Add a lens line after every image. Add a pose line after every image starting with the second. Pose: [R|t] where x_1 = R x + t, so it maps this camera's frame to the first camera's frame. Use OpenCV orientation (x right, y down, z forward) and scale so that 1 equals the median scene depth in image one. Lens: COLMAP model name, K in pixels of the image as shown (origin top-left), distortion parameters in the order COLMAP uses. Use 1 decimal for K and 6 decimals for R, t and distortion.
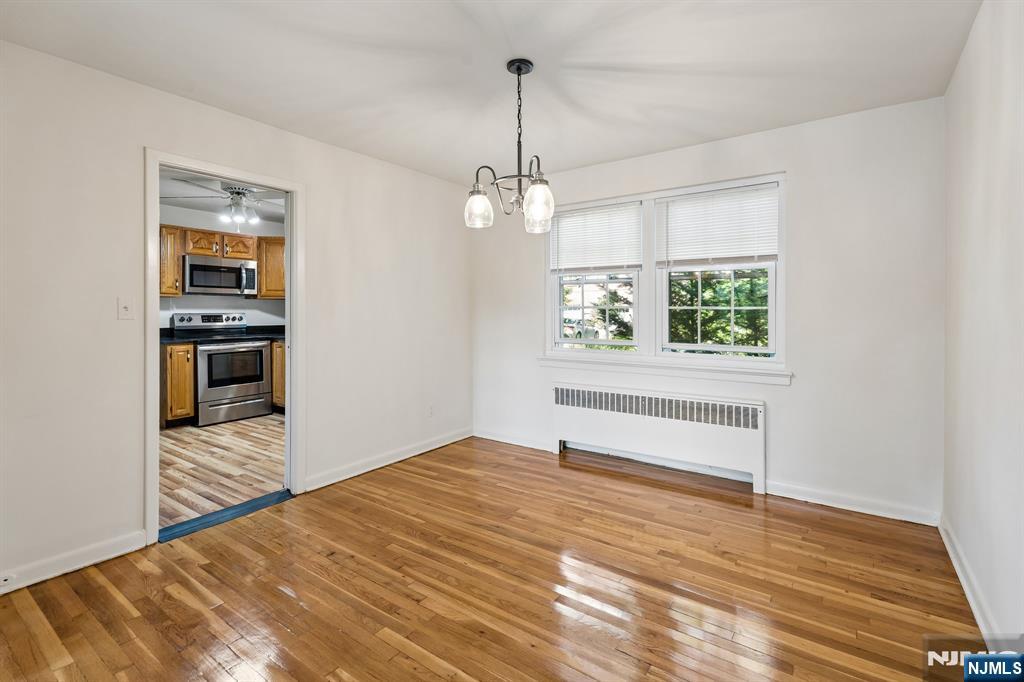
lens RADIAL K [[473.4, 0, 512.5], [0, 473.4, 314.6], [0, 0, 1]] dist [0.014163, -0.000522]
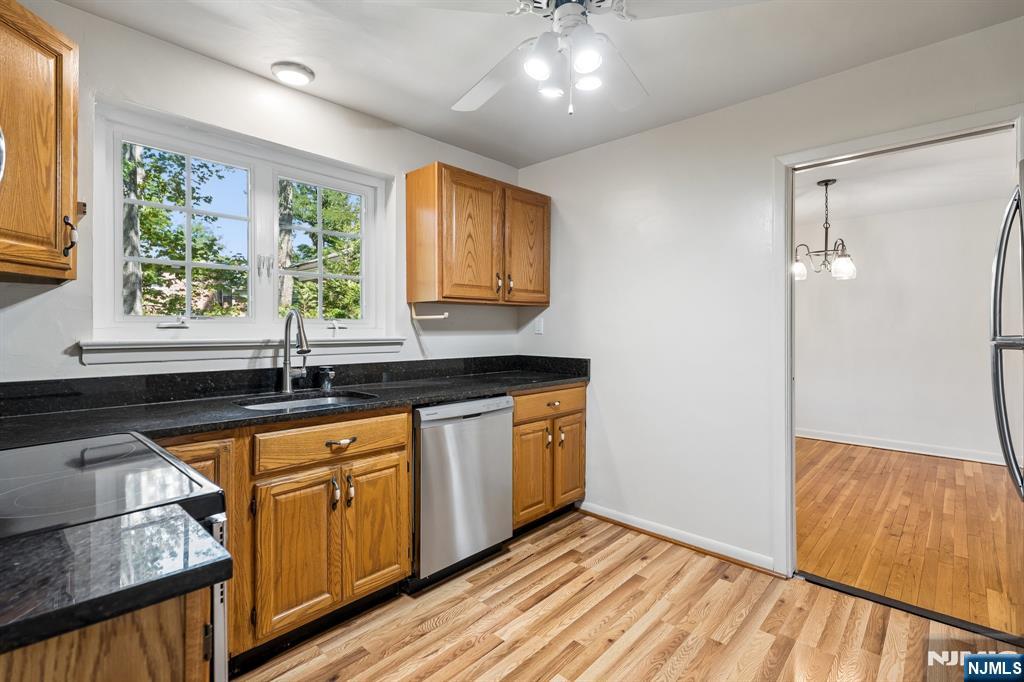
lens RADIAL K [[473.4, 0, 512.5], [0, 473.4, 314.6], [0, 0, 1]] dist [0.014163, -0.000522]
pose [[0.122091, 0.031629, 0.992015, -0.970773], [0.001407, 0.999486, -0.032040, -0.007881], [-0.992518, 0.005307, 0.121983, 1.022301]]
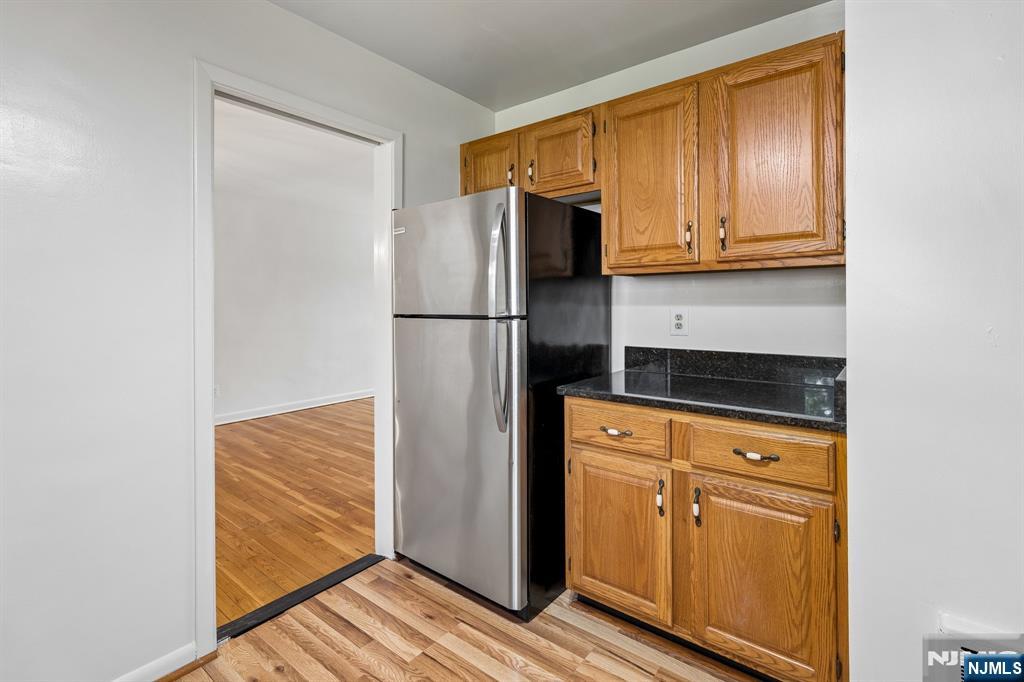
lens RADIAL K [[473.4, 0, 512.5], [0, 473.4, 314.6], [0, 0, 1]] dist [0.014163, -0.000522]
pose [[-0.998760, -0.001569, 0.049761, -0.637714], [-0.000890, 0.999906, 0.013660, -0.005840], [-0.049778, 0.013599, -0.998668, 1.154887]]
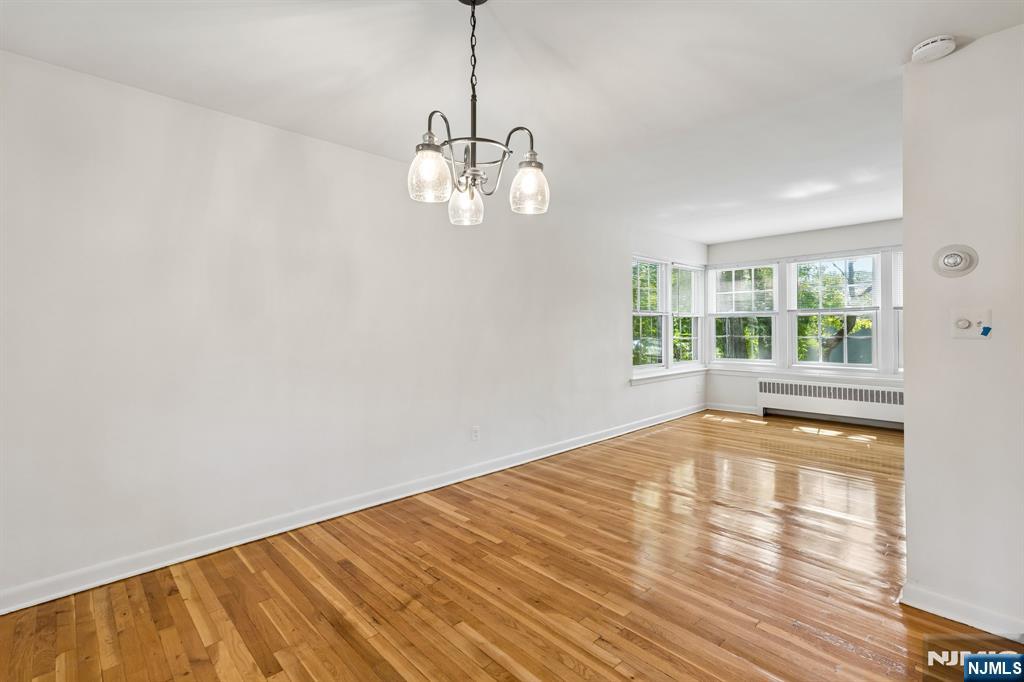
lens RADIAL K [[473.4, 0, 512.5], [0, 473.4, 314.6], [0, 0, 1]] dist [0.014163, -0.000522]
pose [[-0.984749, 0.005860, 0.173885, -0.091264], [0.001548, 0.999688, -0.024920, -0.006585], [-0.173977, -0.024271, -0.984451, 0.932132]]
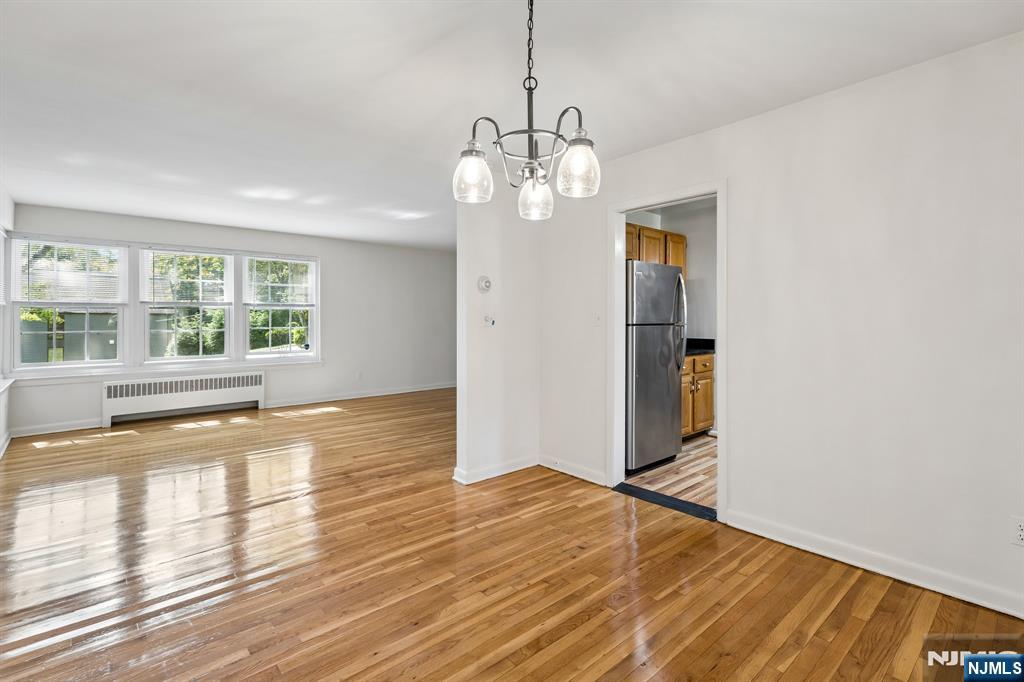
lens RADIAL K [[473.4, 0, 512.5], [0, 473.4, 314.6], [0, 0, 1]] dist [0.014163, -0.000522]
pose [[-0.219256, -0.011243, -0.975603, 0.397596], [-0.001045, 0.999936, -0.011289, -0.004943], [0.975667, -0.001456, -0.219254, 0.615174]]
